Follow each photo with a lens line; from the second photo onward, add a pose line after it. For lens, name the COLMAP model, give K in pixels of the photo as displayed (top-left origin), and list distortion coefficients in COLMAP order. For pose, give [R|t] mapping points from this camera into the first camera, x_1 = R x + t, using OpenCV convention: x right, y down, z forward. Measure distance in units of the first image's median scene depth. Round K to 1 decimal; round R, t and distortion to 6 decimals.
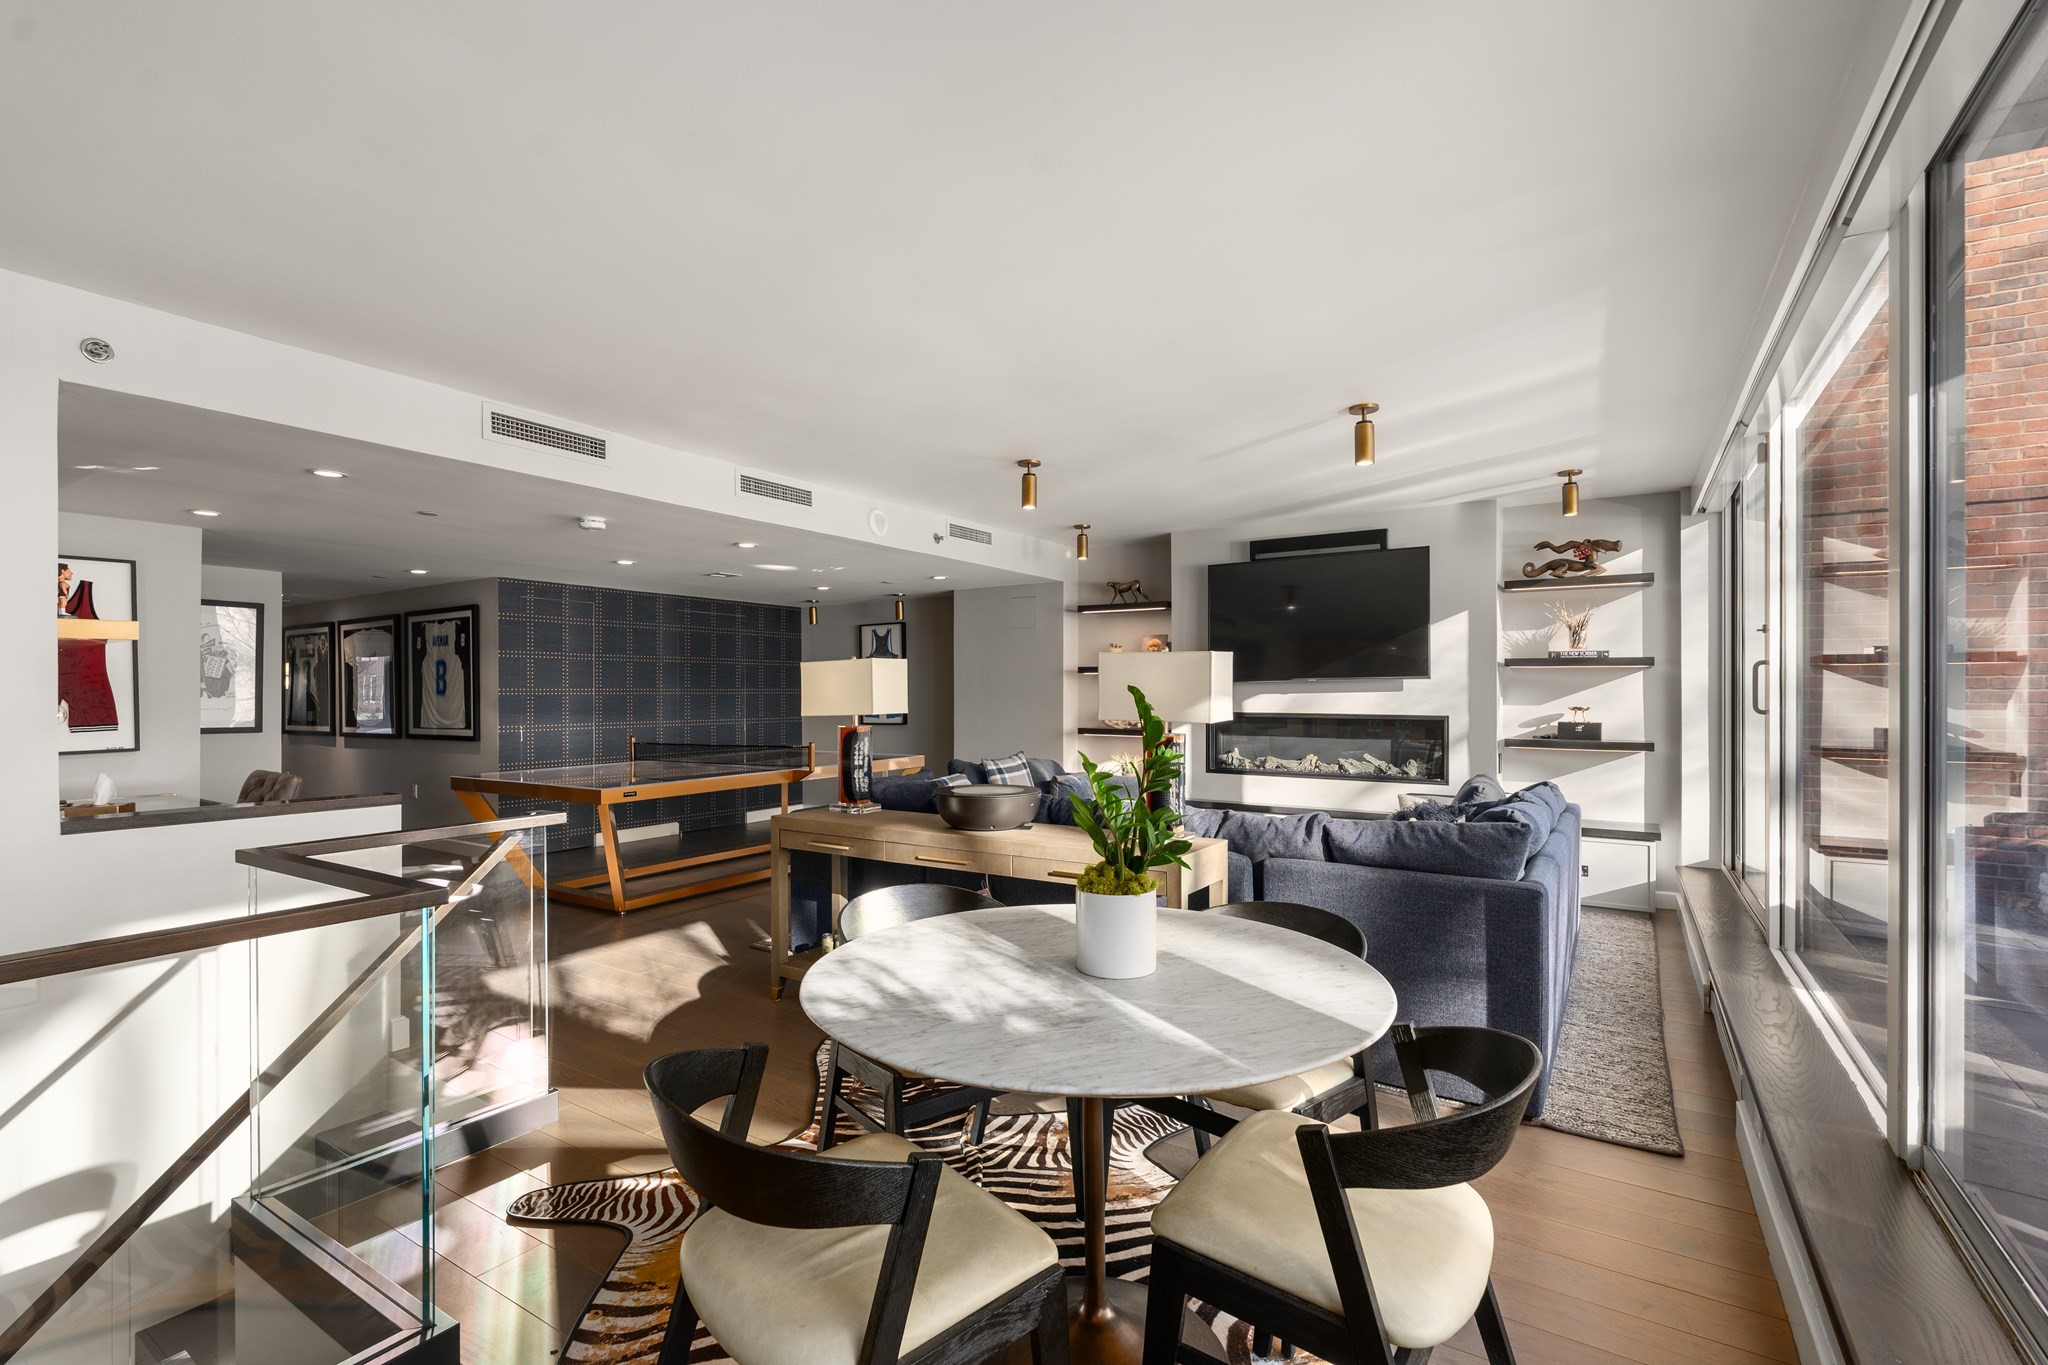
lens RADIAL K [[907.4, 0, 1018.0], [0, 907.4, 689.1], [0, 0, 1]] dist [-0.003579, 0.000711]
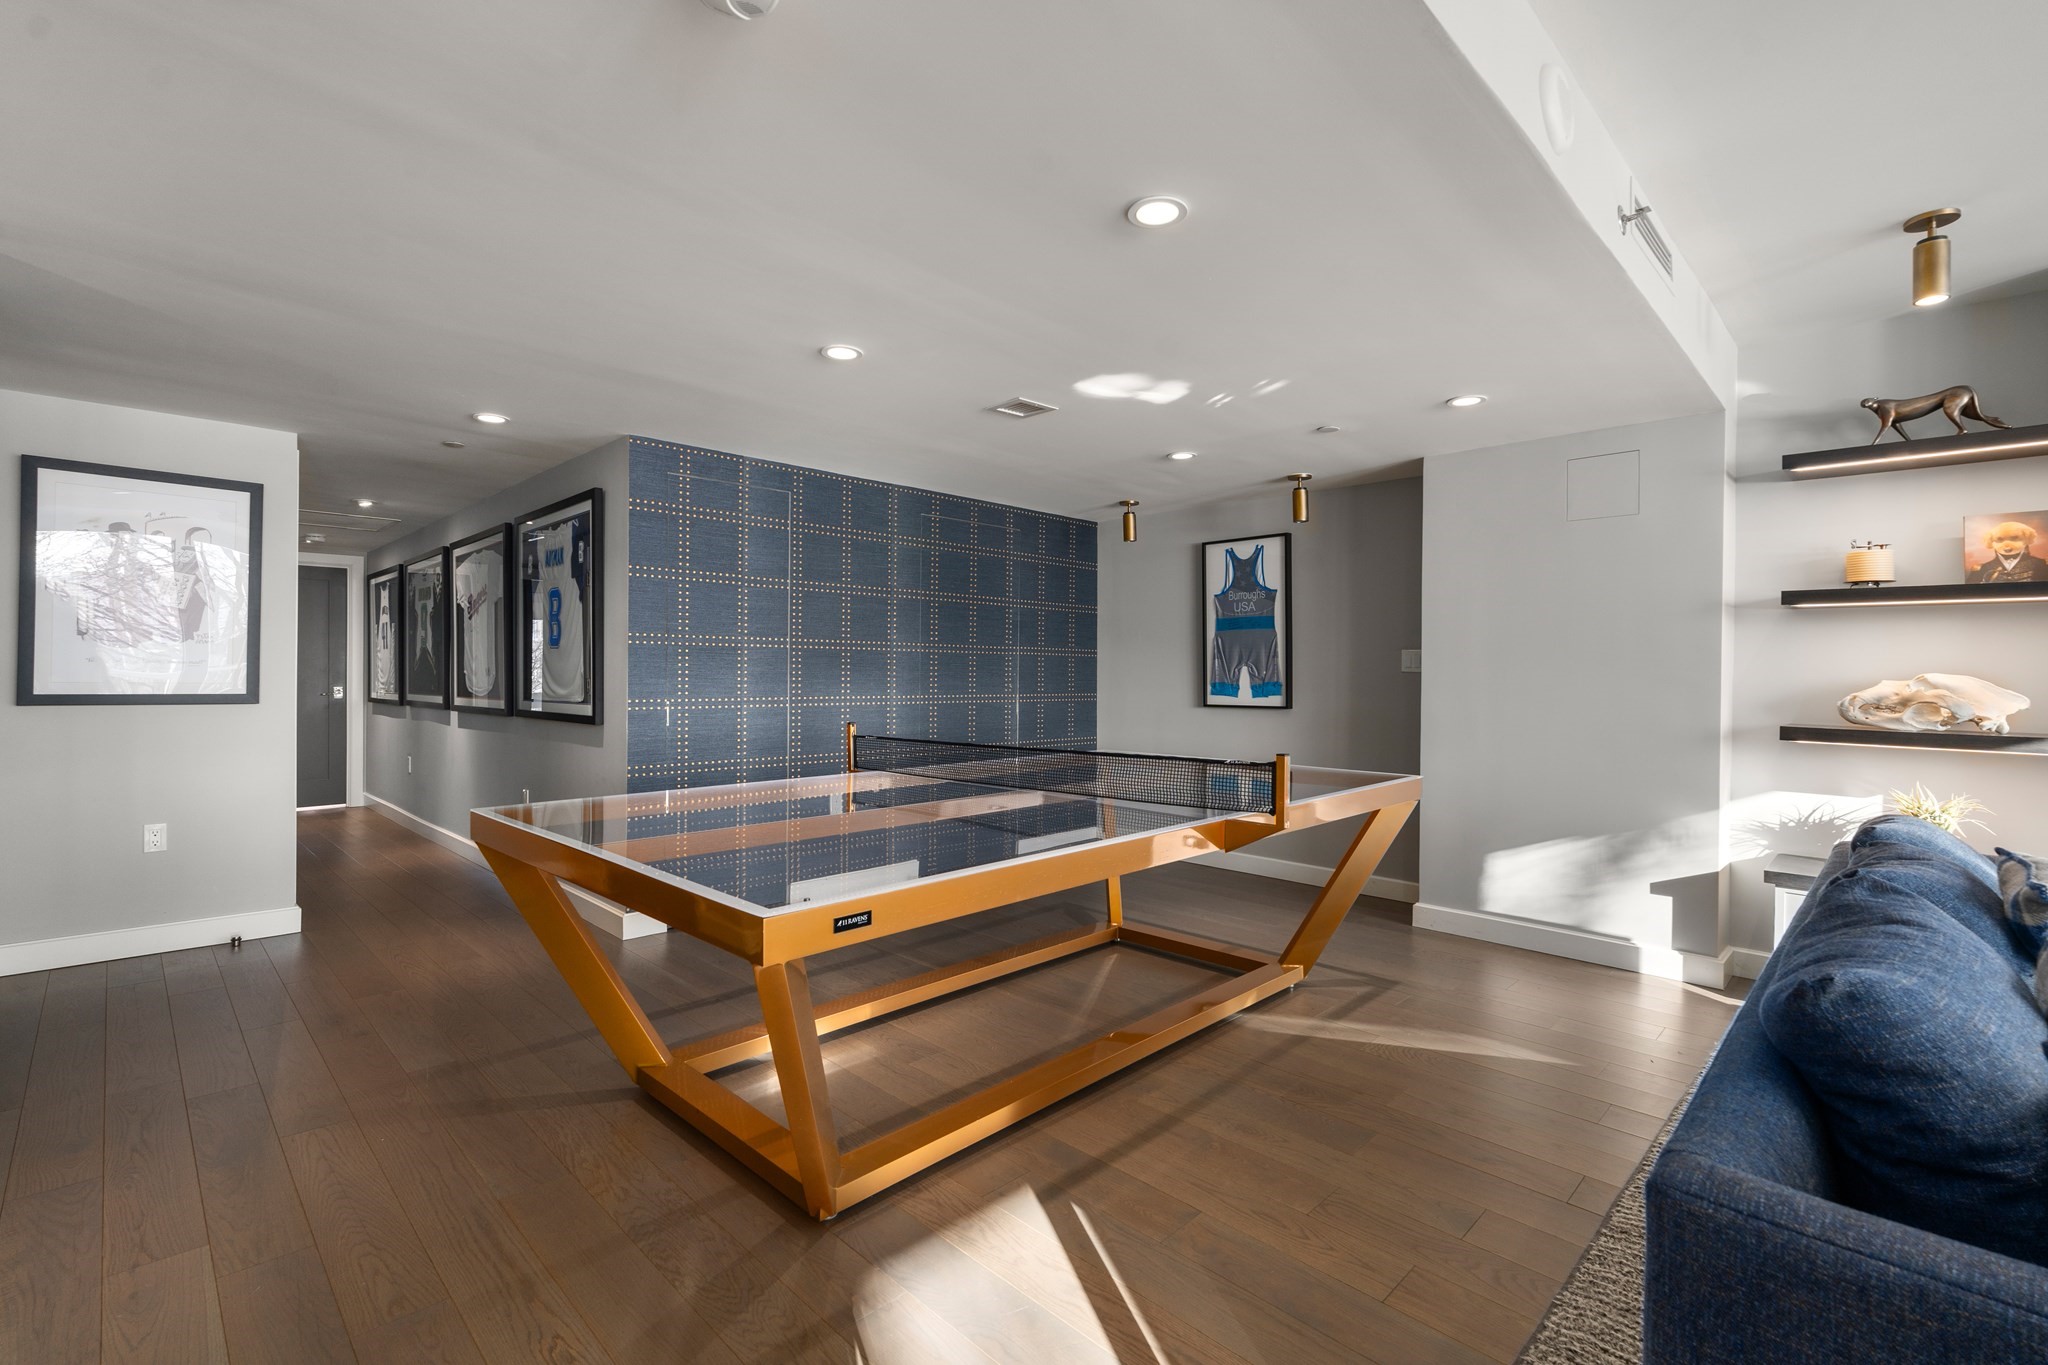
lens RADIAL K [[907.4, 0, 1019.4], [0, 907.4, 670.3], [0, 0, 1]] dist [-0.003579, 0.000711]
pose [[0.978160, 0.010710, -0.207575, -0.202124], [-0.010505, 0.999943, 0.002093, 0.017525], [0.207586, 0.000133, 0.978217, 0.461995]]
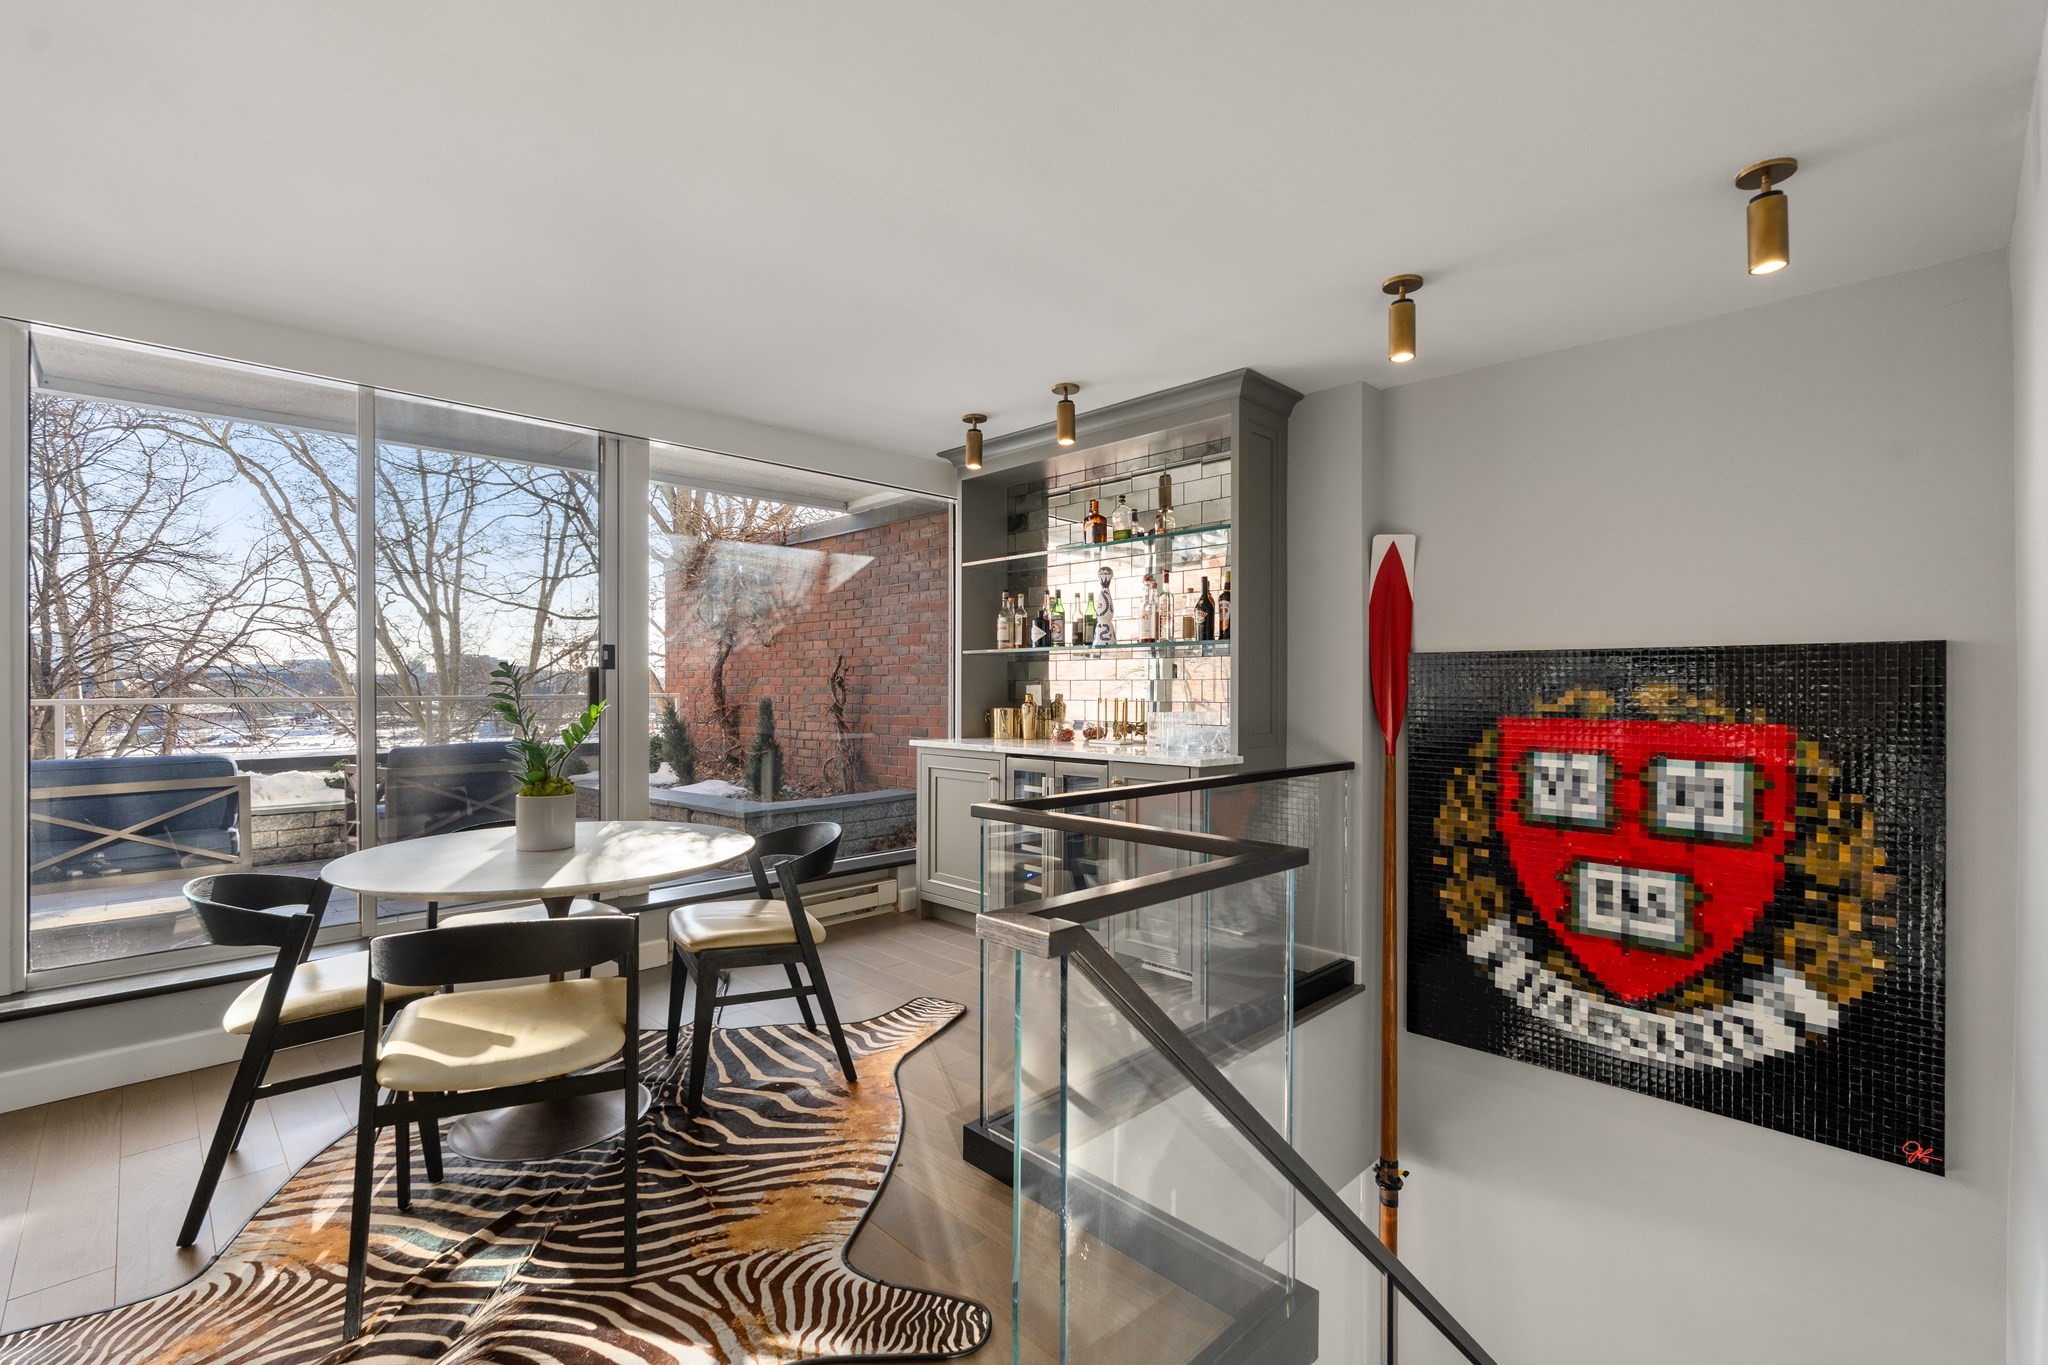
lens RADIAL K [[907.4, 0, 1022.7], [0, 907.4, 684.1], [0, 0, 1]] dist [-0.003579, 0.000711]
pose [[-0.975128, 0.002406, 0.221629, -0.225552], [0.001877, 0.999995, -0.002593, 0.011432], [-0.221634, -0.002113, -0.975128, 0.517309]]
